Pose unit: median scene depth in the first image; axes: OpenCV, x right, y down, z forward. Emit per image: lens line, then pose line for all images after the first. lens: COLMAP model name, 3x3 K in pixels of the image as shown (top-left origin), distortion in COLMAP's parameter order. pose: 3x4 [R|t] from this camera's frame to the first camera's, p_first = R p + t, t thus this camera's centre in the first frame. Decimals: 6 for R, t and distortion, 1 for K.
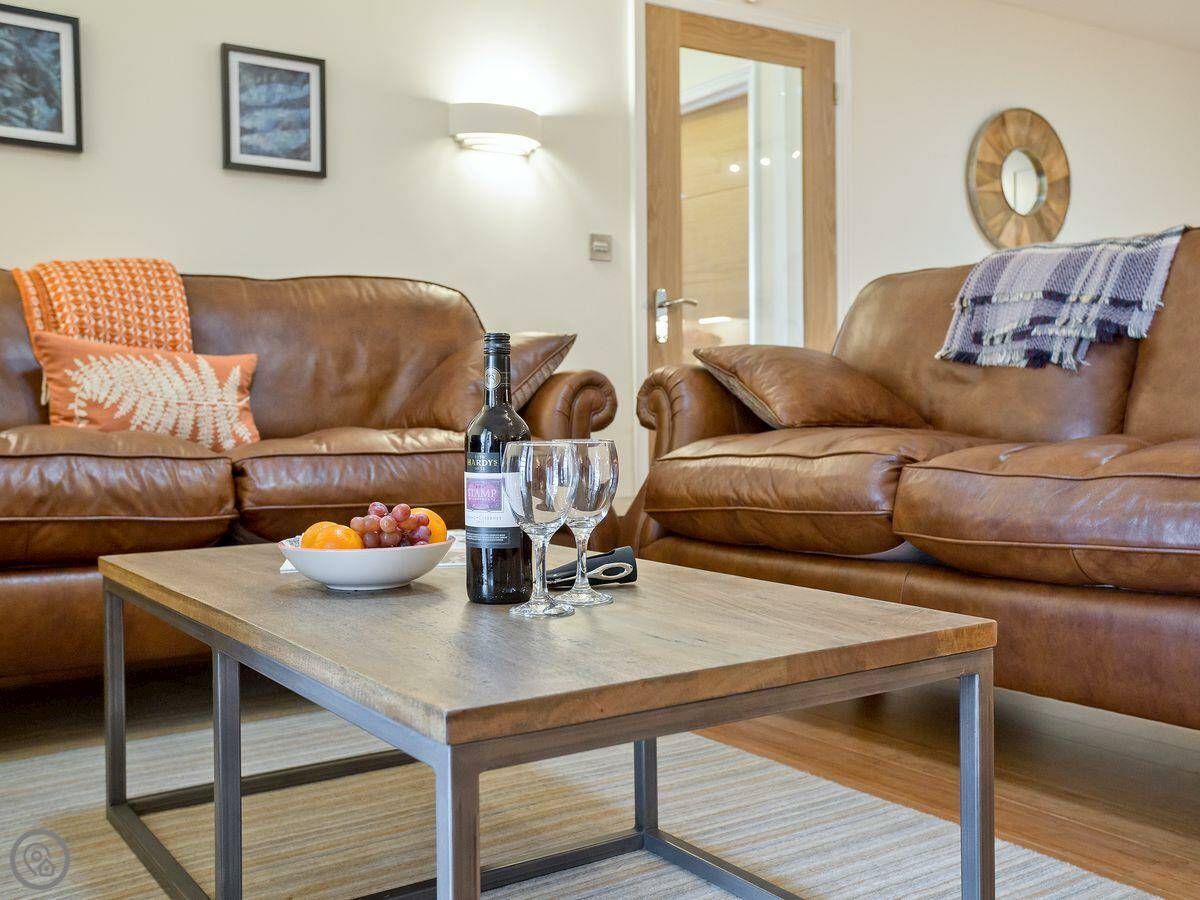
lens RADIAL K [[1223.9, 0, 625.7], [0, 1223.9, 446.2], [0, 0, 1]] dist [-0.021412, 0.195925]
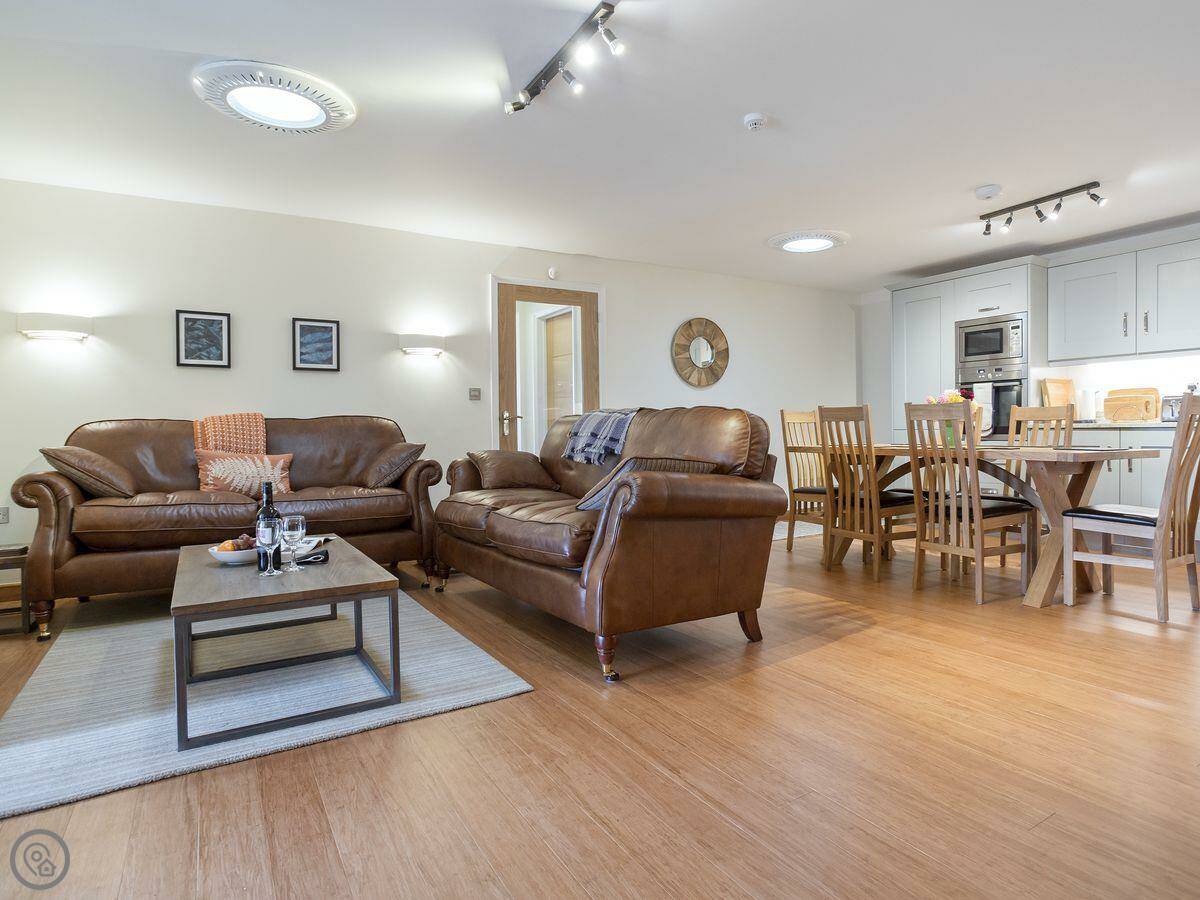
lens RADIAL K [[673.3, 0, 600.0], [0, 673.3, 450.0], [0, 0, 1]] dist [-0.017876, 0.021448]
pose [[0.998558, -0.001874, -0.053653, 0.354944], [0.001566, 0.999982, -0.005780, -0.069706], [0.053663, 0.005687, 0.998543, -0.273888]]
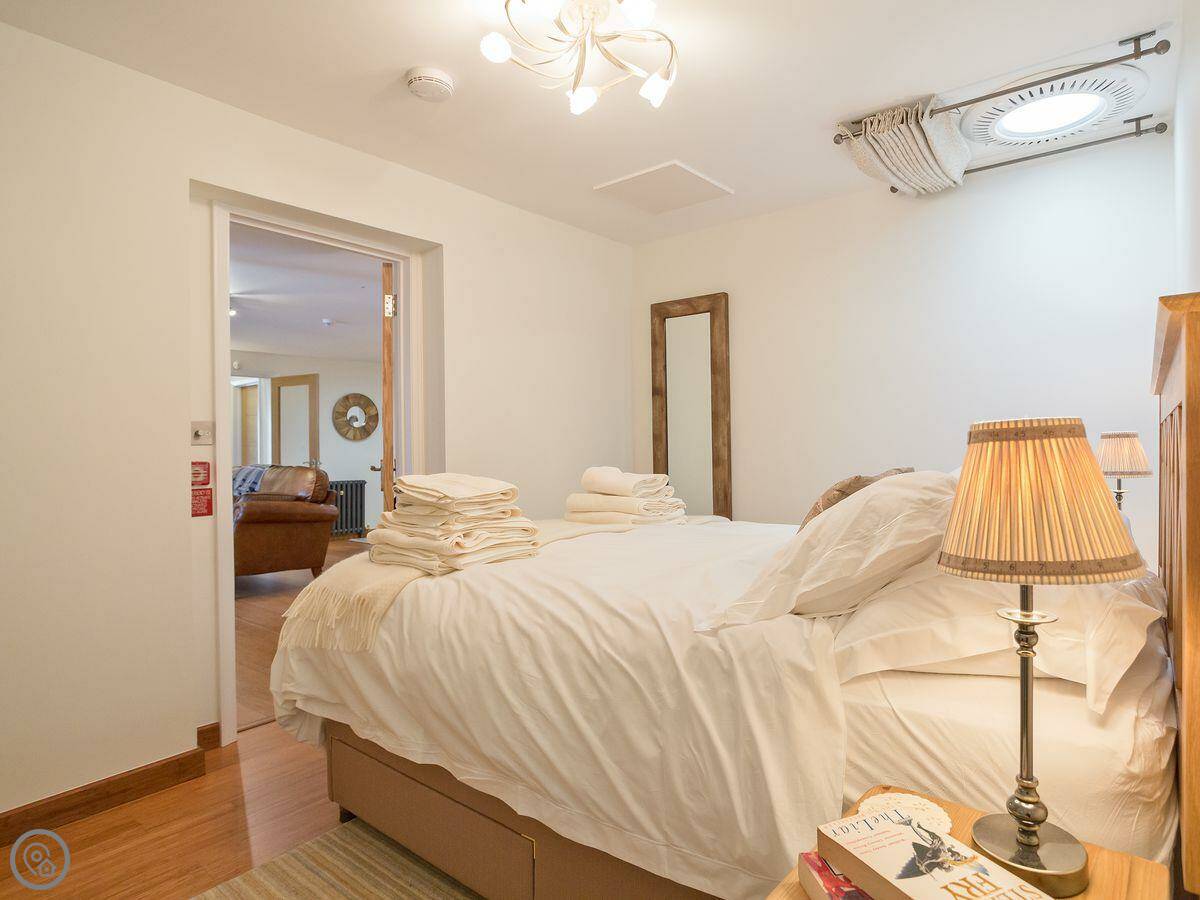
lens RADIAL K [[673.3, 0, 600.0], [0, 673.3, 450.0], [0, 0, 1]] dist [-0.017876, 0.021448]
pose [[0.957365, -0.000020, 0.288880, 0.709269], [0.011790, 0.999170, -0.039004, -0.099638], [-0.288640, 0.040747, 0.956570, -1.327061]]
